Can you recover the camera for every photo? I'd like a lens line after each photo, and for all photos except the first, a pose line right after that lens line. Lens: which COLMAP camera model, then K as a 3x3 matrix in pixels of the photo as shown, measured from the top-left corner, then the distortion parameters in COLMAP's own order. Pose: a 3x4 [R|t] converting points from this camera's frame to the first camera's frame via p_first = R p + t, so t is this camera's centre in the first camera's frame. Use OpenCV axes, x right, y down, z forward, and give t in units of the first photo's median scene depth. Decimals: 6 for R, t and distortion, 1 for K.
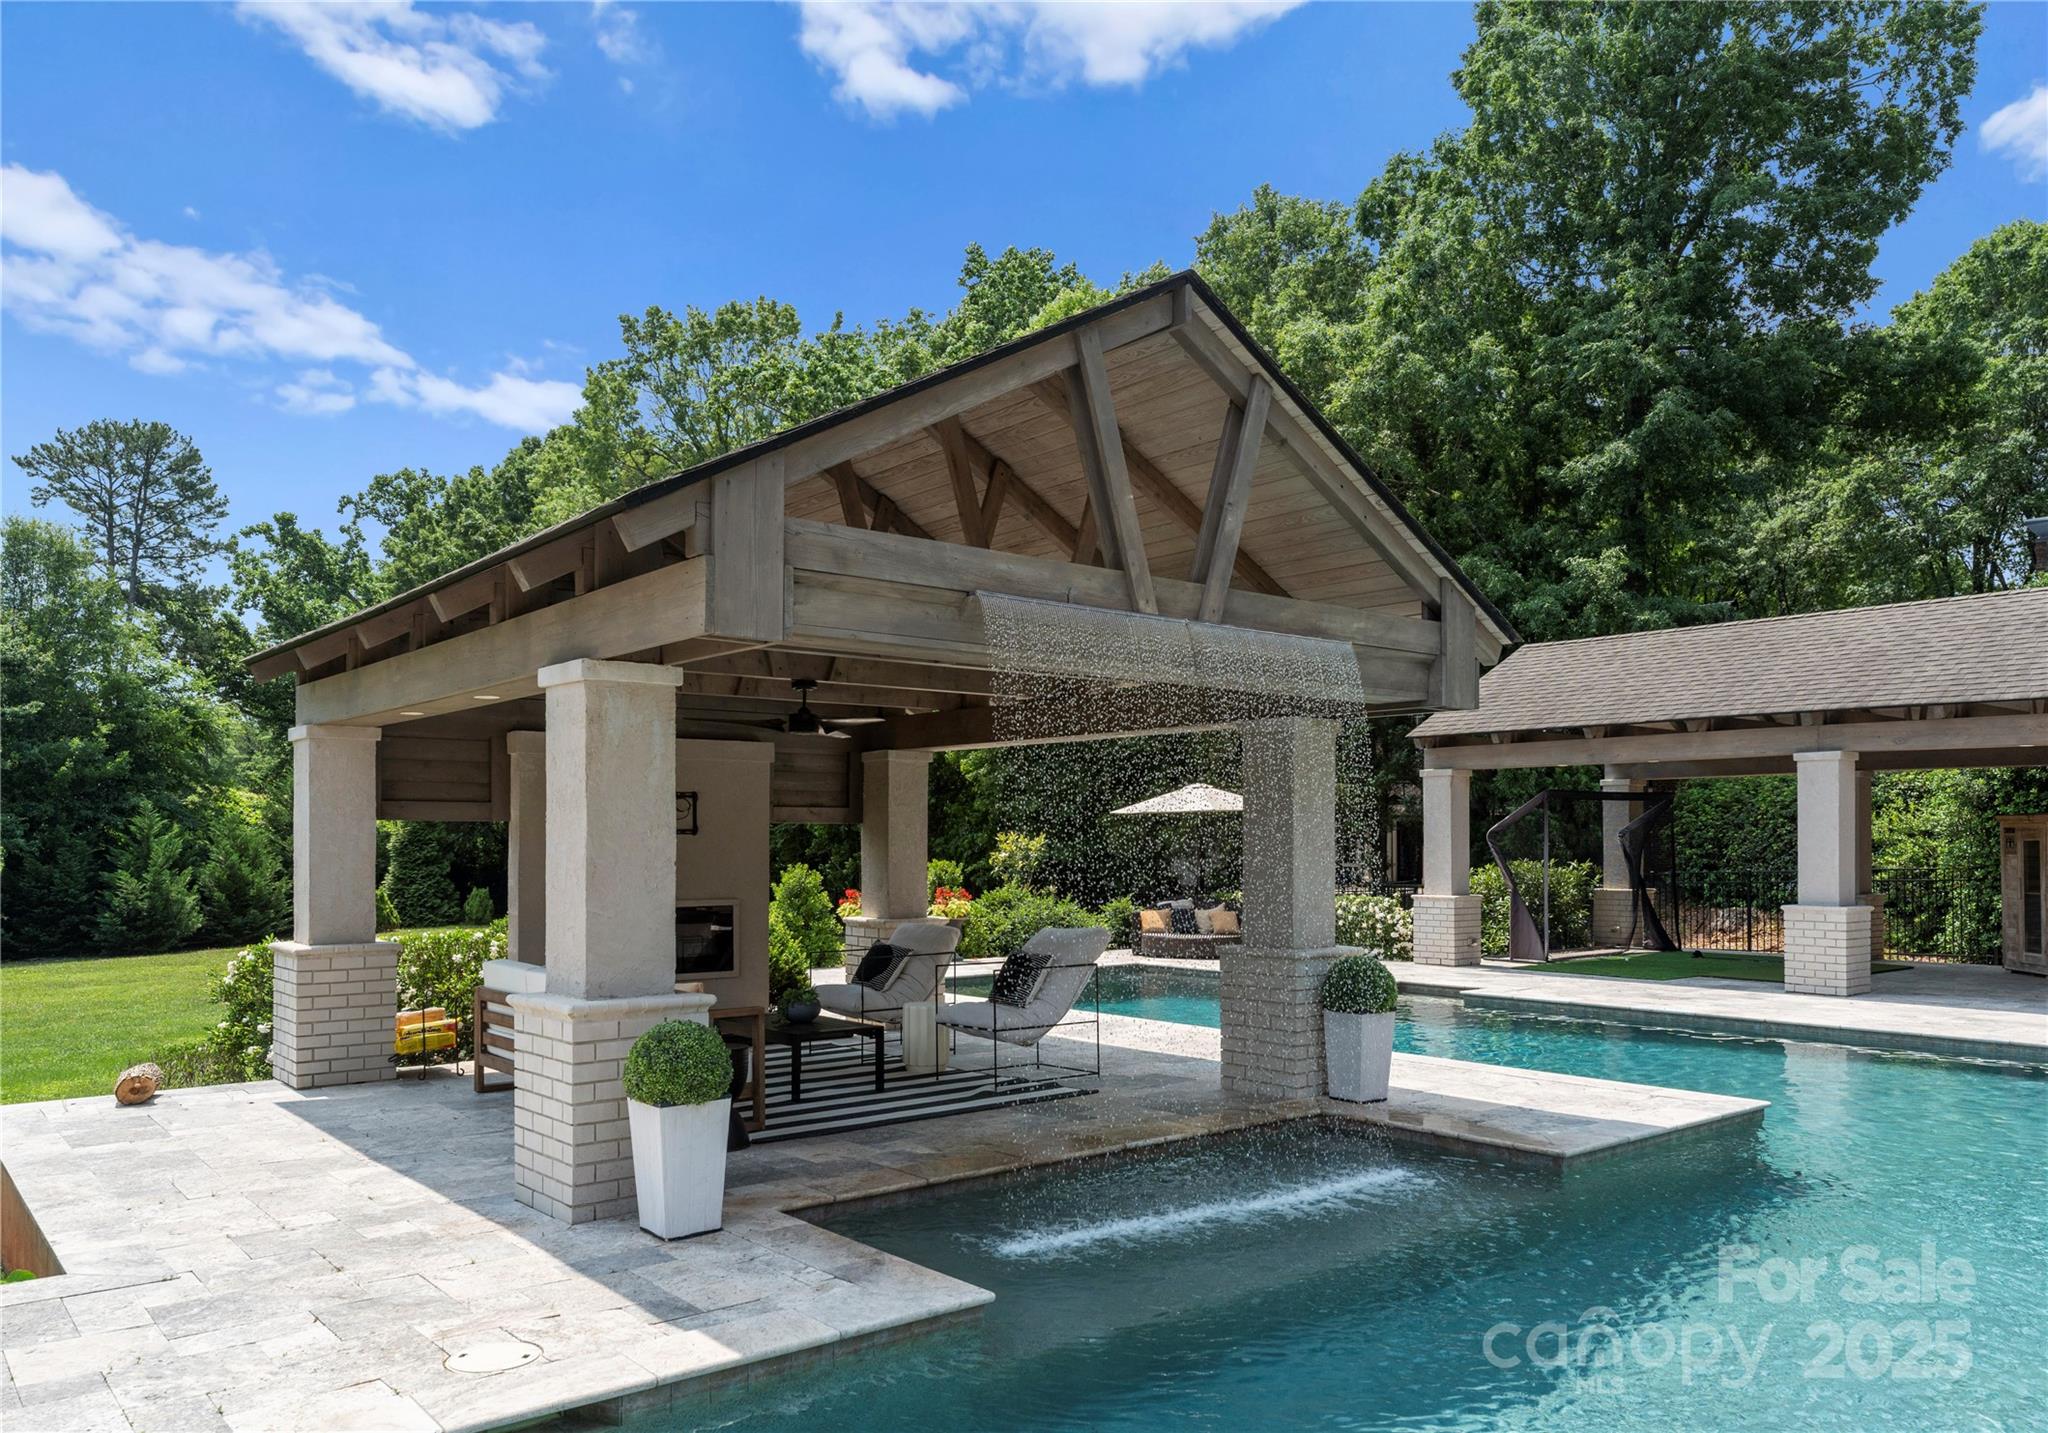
lens RADIAL K [[1456.7, 0, 1023.9], [0, 1456.7, 817.9], [0, 0, 1]] dist [0.001128, -0.007502]
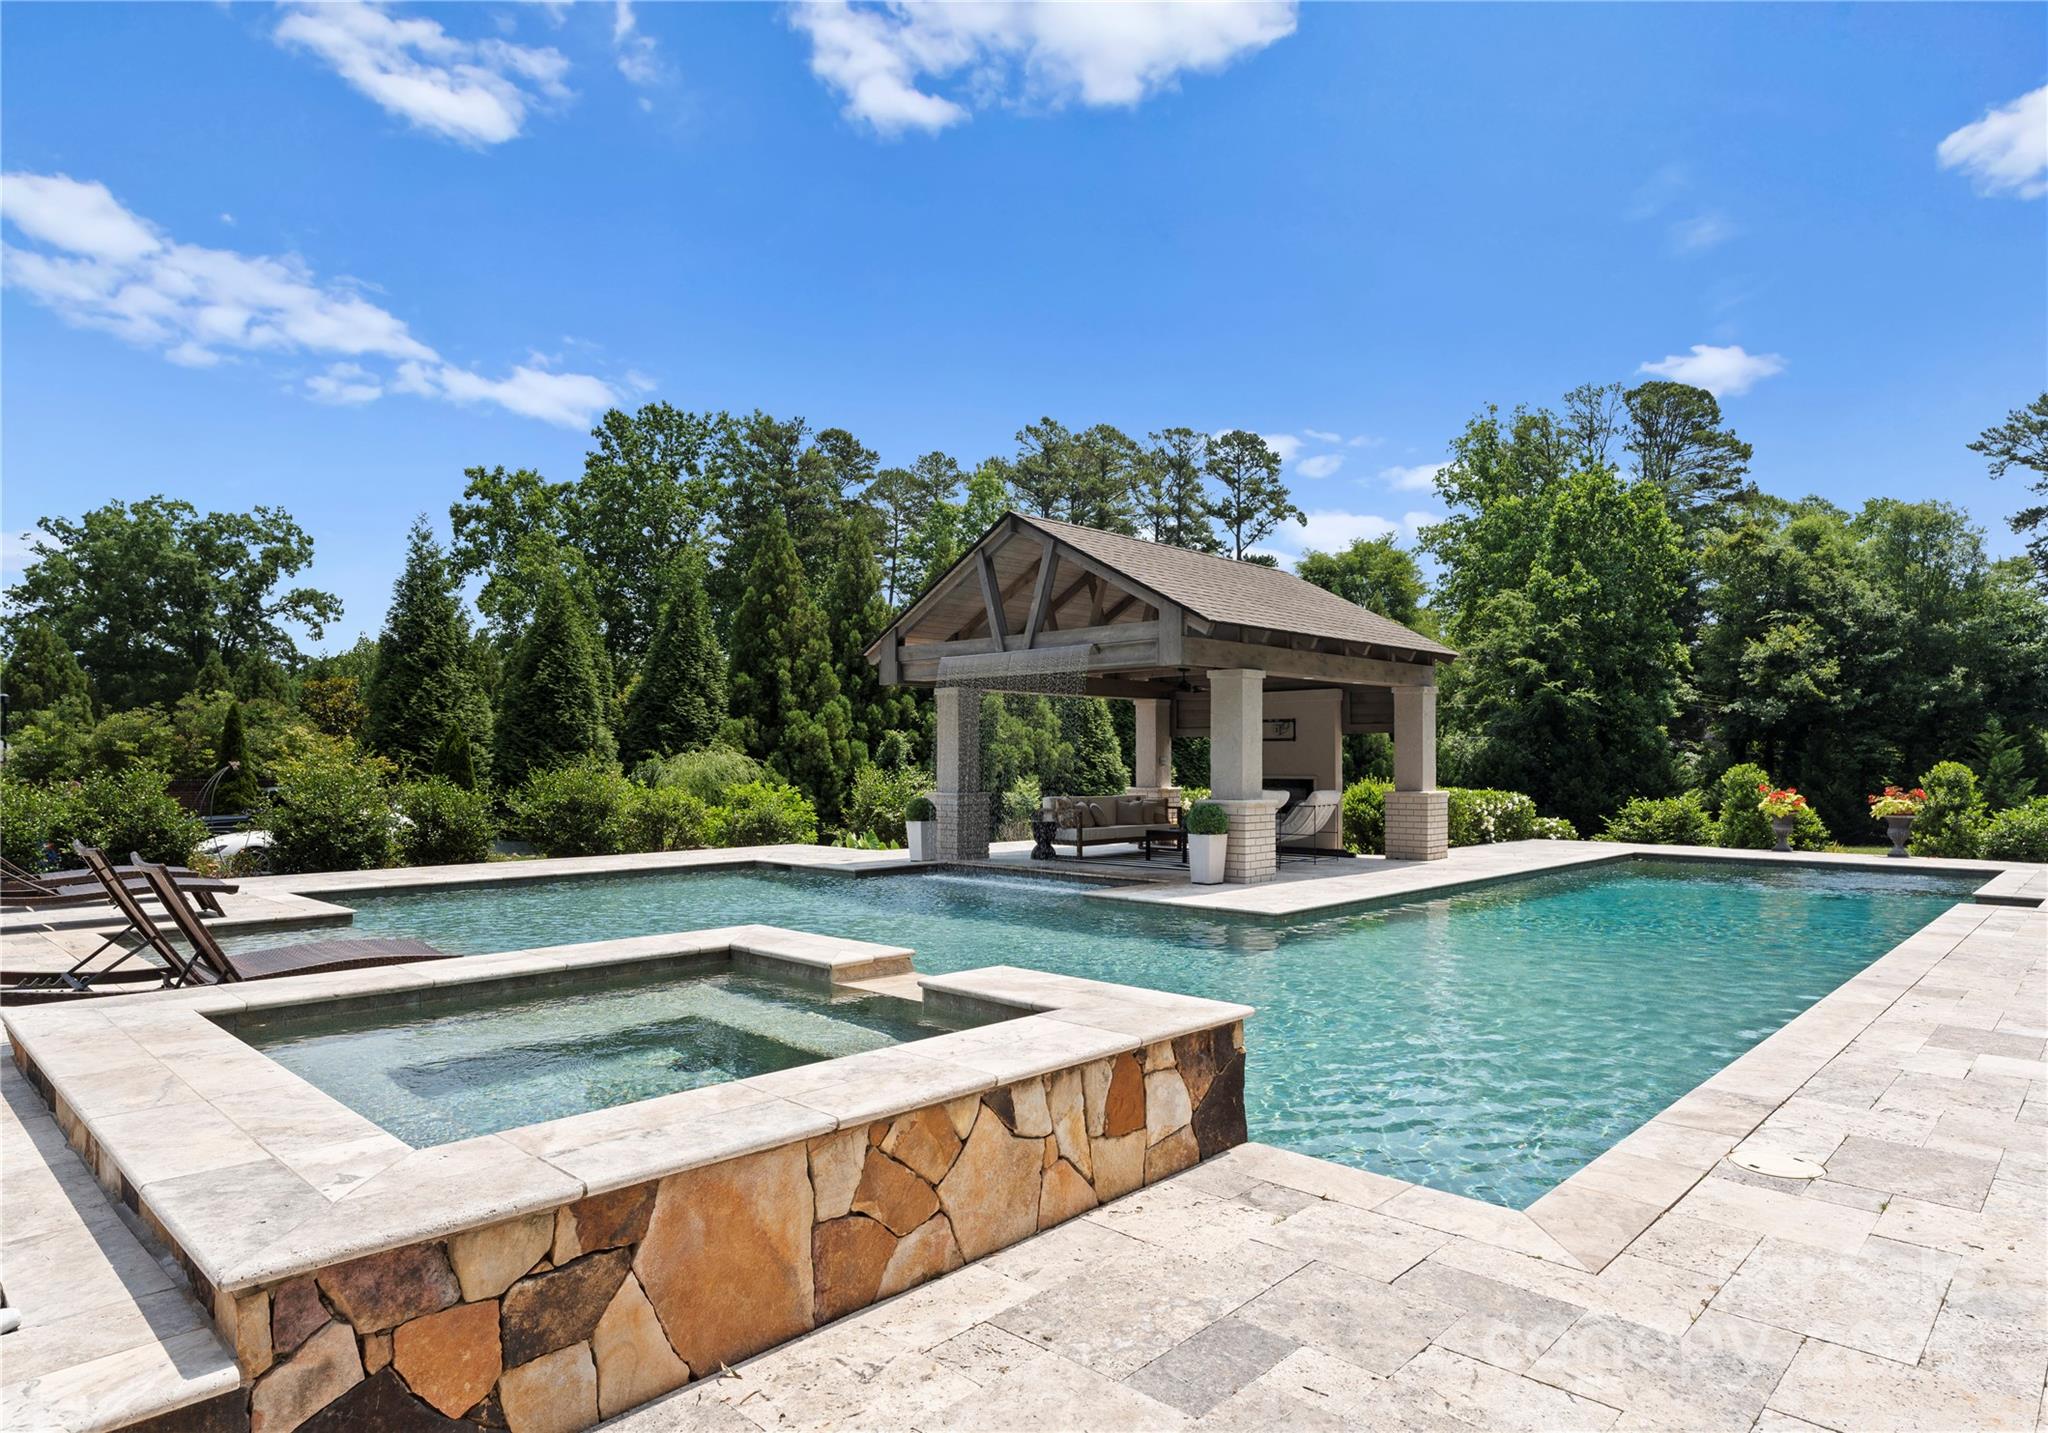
lens RADIAL K [[1203.4, 0, 1033.7], [0, 1203.4, 747.9], [0, 0, 1]] dist [-0.000432, 0.000918]
pose [[0.122051, -0.010301, -0.992470, 0.695920], [0.016815, 0.999824, -0.008310, 0.015023], [0.992381, -0.015674, 0.122203, 0.254040]]
